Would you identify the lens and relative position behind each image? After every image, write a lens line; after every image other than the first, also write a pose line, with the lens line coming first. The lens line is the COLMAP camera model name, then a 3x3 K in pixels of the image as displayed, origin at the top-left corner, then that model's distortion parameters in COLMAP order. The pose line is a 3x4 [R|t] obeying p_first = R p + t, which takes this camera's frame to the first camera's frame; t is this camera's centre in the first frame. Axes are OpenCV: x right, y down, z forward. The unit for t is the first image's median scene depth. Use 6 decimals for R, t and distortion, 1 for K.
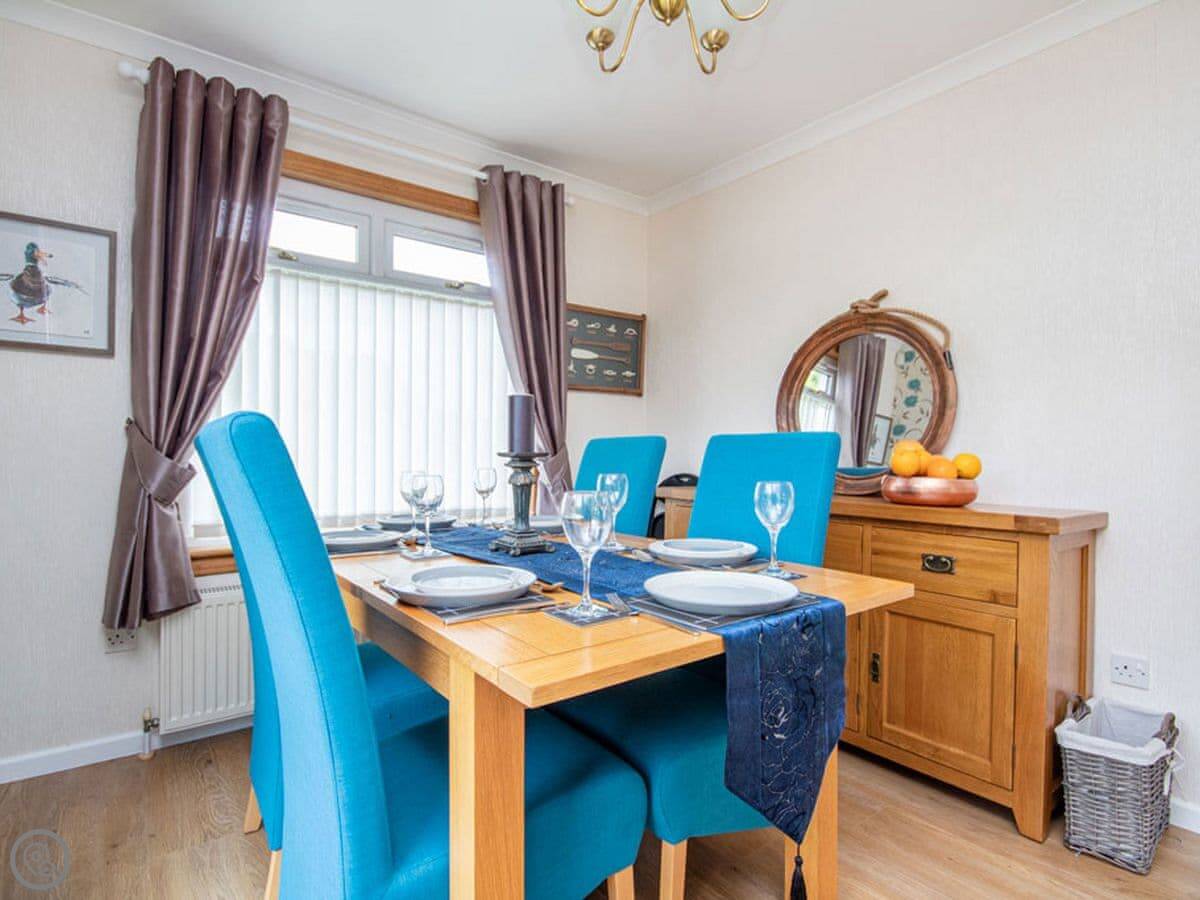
lens RADIAL K [[644.2, 0, 610.5], [0, 644.2, 454.9], [0, 0, 1]] dist [0.000269, -0.000009]
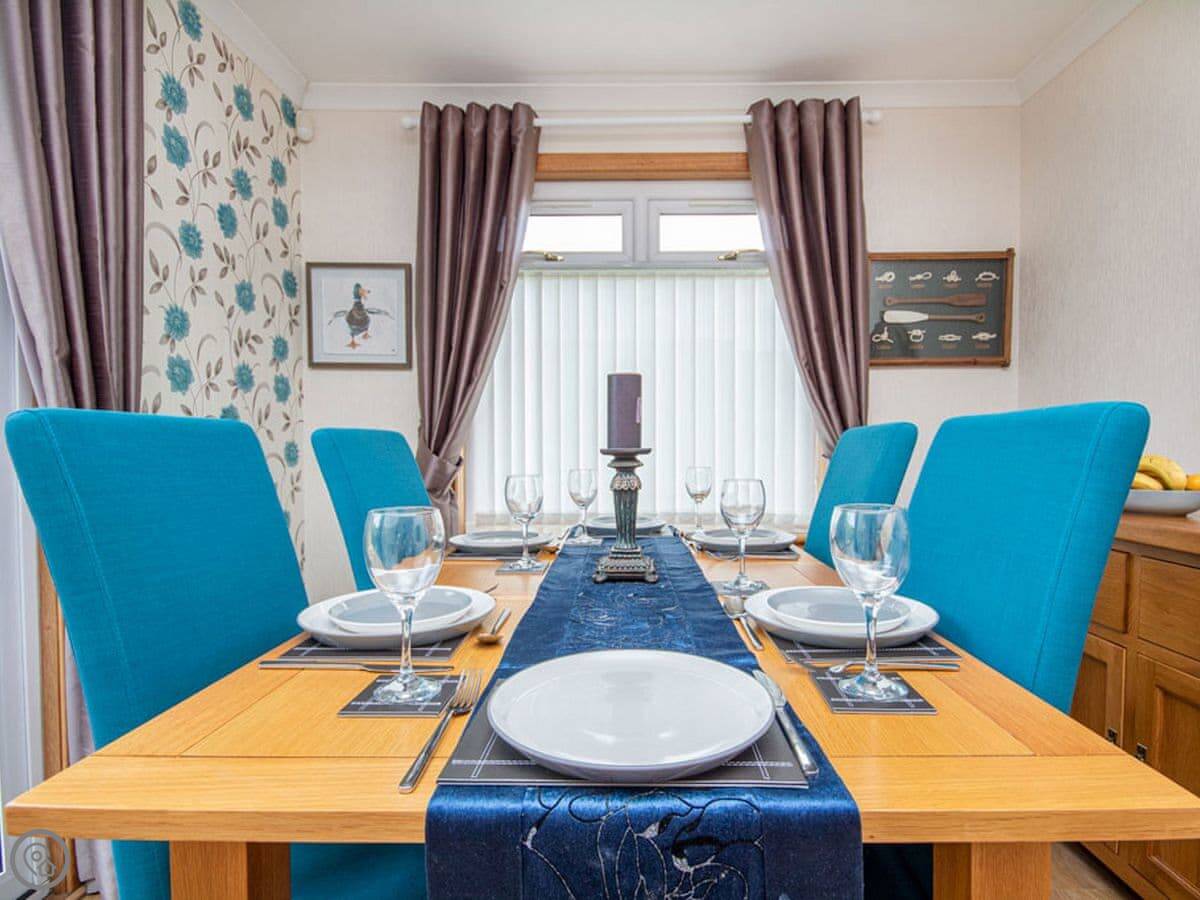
lens RADIAL K [[644.2, 0, 610.5], [0, 644.2, 454.9], [0, 0, 1]] dist [0.000269, -0.000009]
pose [[0.770930, 0.004399, -0.636905, 0.208926], [0.000727, 0.999969, 0.007786, -0.001273], [0.636920, -0.006465, 0.770903, 0.240217]]
